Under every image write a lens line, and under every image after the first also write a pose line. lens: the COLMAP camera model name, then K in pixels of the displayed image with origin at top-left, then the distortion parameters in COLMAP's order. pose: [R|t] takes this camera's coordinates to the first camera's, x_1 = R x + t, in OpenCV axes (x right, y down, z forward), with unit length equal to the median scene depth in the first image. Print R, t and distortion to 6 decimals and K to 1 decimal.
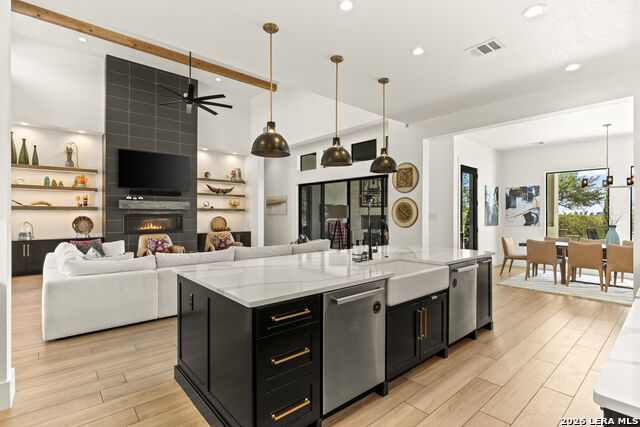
lens RADIAL K [[311.1, 0, 320.0], [0, 311.1, 213.5], [0, 0, 1]] dist [0.002168, -0.000353]
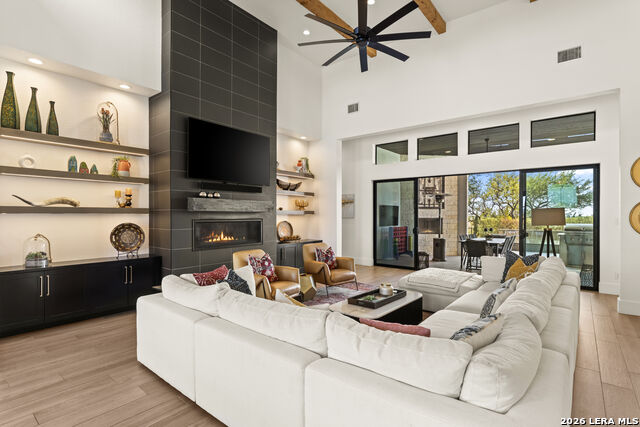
lens RADIAL K [[316.3, 0, 320.0], [0, 316.3, 213.5], [0, 0, 1]] dist [0.001035, -0.000002]
pose [[0.983774, 0.000751, 0.179410, -0.477434], [-0.000586, 0.999999, -0.000973, -0.009664], [-0.179411, 0.000852, 0.983774, 0.300859]]
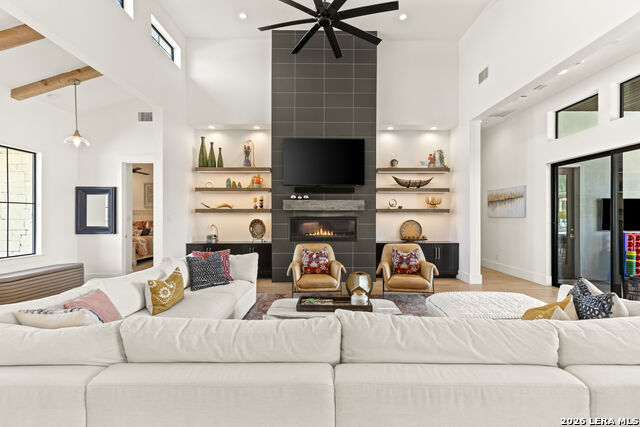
lens RADIAL K [[295.3, 0, 320.0], [0, 295.3, 213.5], [0, 0, 1]] dist [0.008271, 0.000116]
pose [[0.760280, -0.007035, -0.649557, -0.052842], [0.002036, 0.999962, -0.008447, -0.000094], [0.649592, 0.005100, 0.760266, 0.439137]]
